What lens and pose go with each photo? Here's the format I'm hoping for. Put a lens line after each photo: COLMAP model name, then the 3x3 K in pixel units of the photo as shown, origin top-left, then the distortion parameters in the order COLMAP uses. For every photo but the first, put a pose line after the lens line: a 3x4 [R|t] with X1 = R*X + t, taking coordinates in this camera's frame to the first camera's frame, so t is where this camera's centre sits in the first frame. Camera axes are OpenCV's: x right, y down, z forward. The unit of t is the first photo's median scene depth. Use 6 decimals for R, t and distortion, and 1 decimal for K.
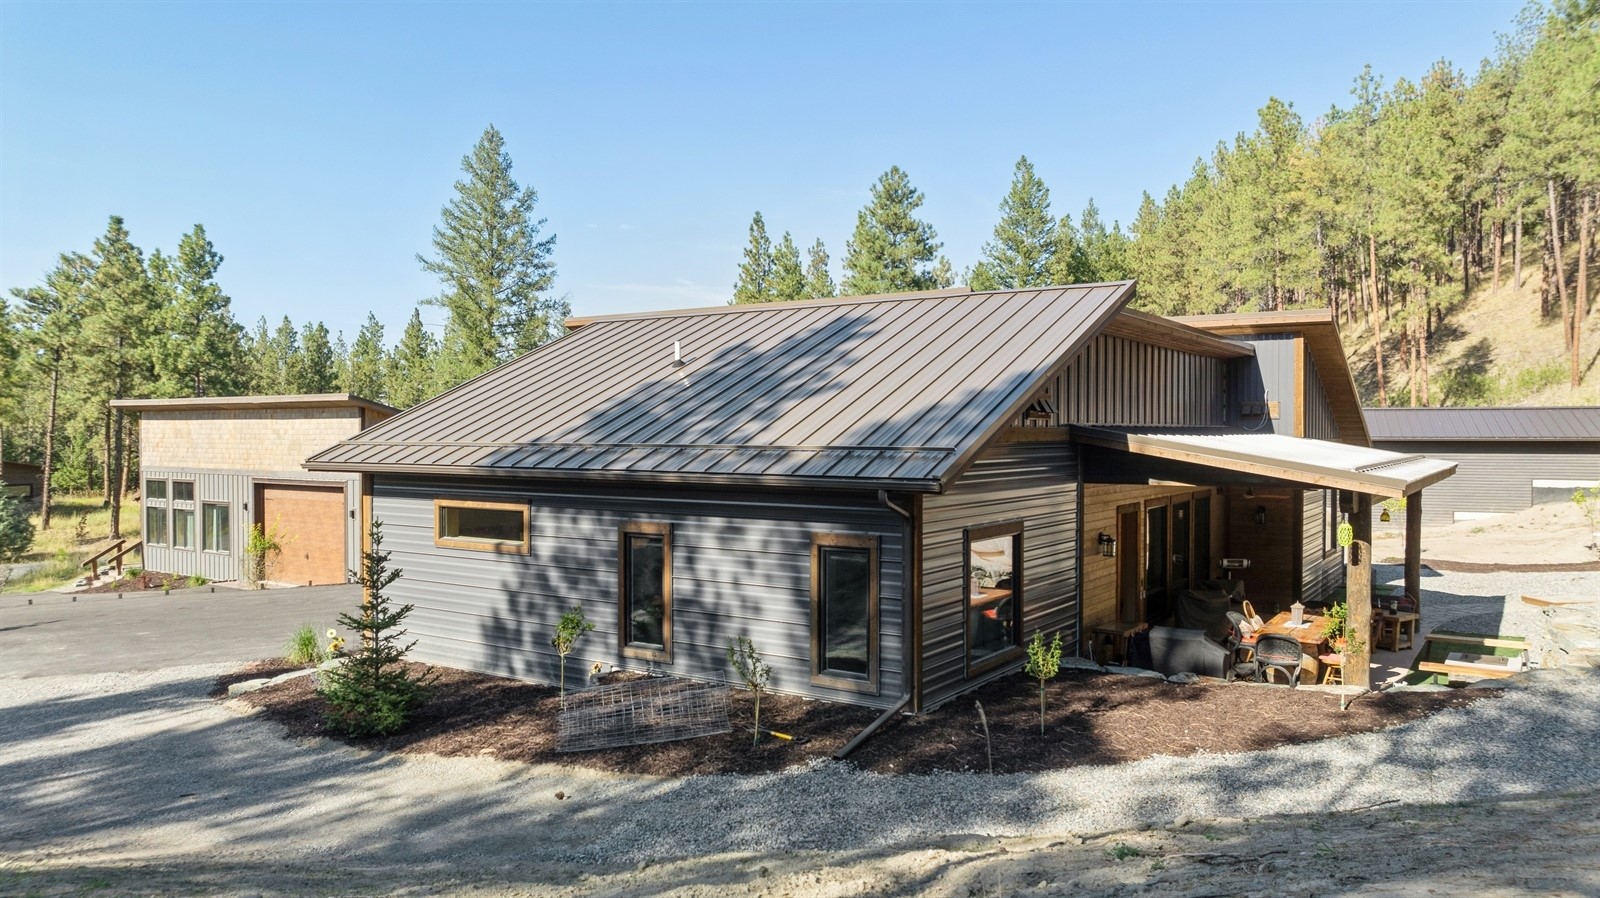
lens RADIAL K [[1123.3, 0, 794.2], [0, 1123.3, 448.2], [0, 0, 1]] dist [-0.023135, 0.004329]
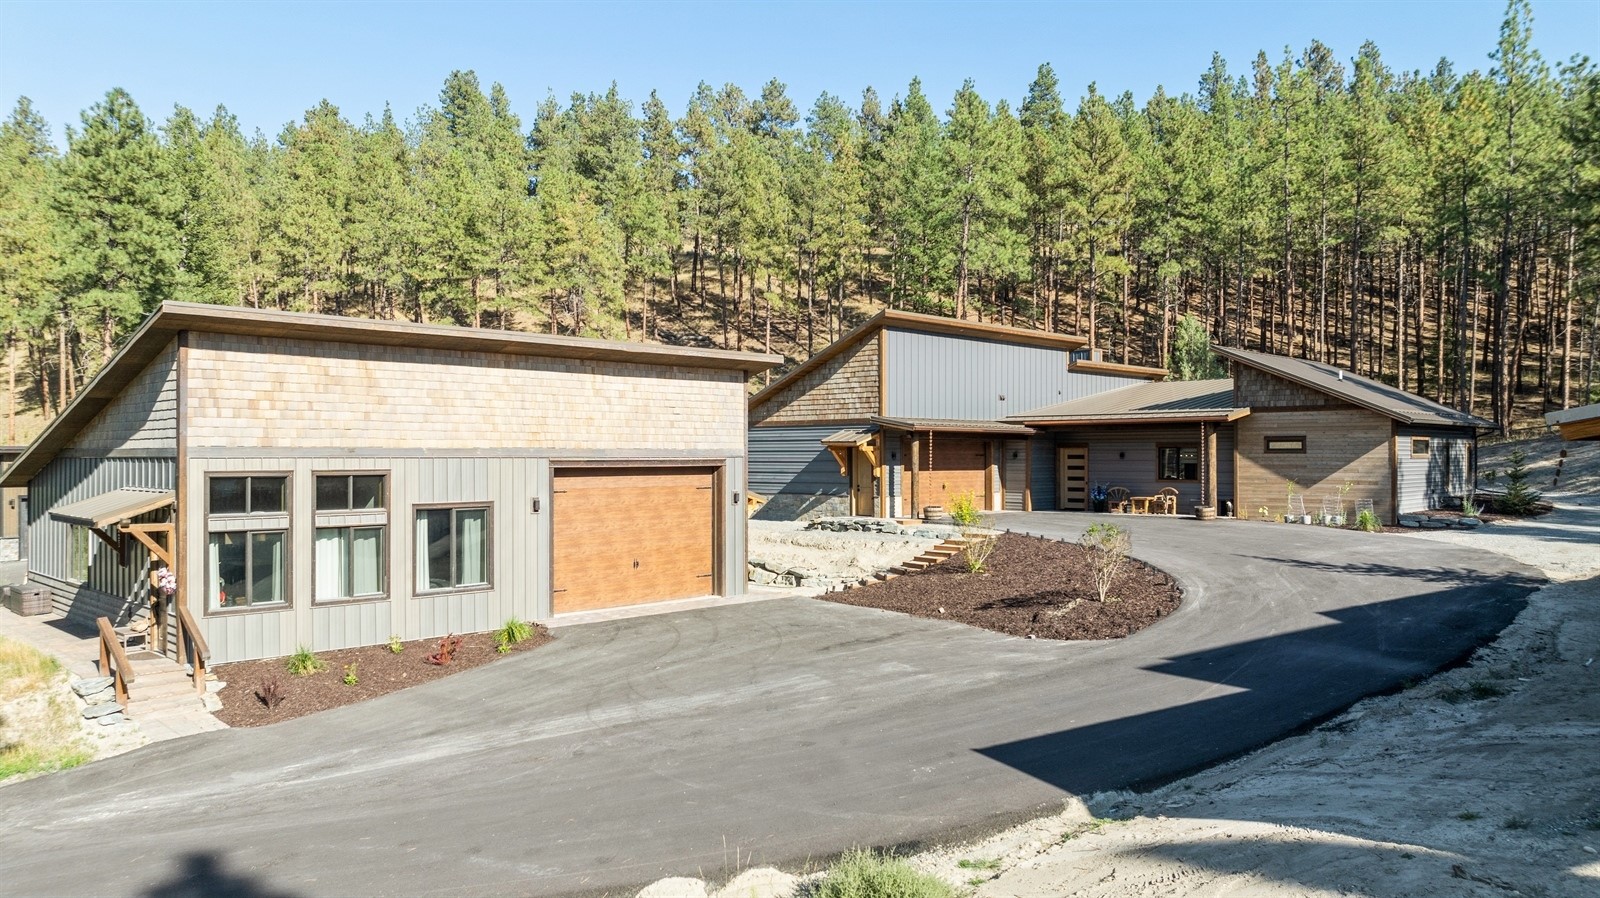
lens RADIAL K [[1120.2, 0, 795.3], [0, 1120.2, 454.7], [0, 0, 1]] dist [-0.041090, 0.047199]
pose [[0.177597, 0.000899, 0.984103, -1.088570], [0.017290, 0.999842, -0.004034, 0.027715], [-0.983951, 0.017731, 0.177554, 0.725721]]
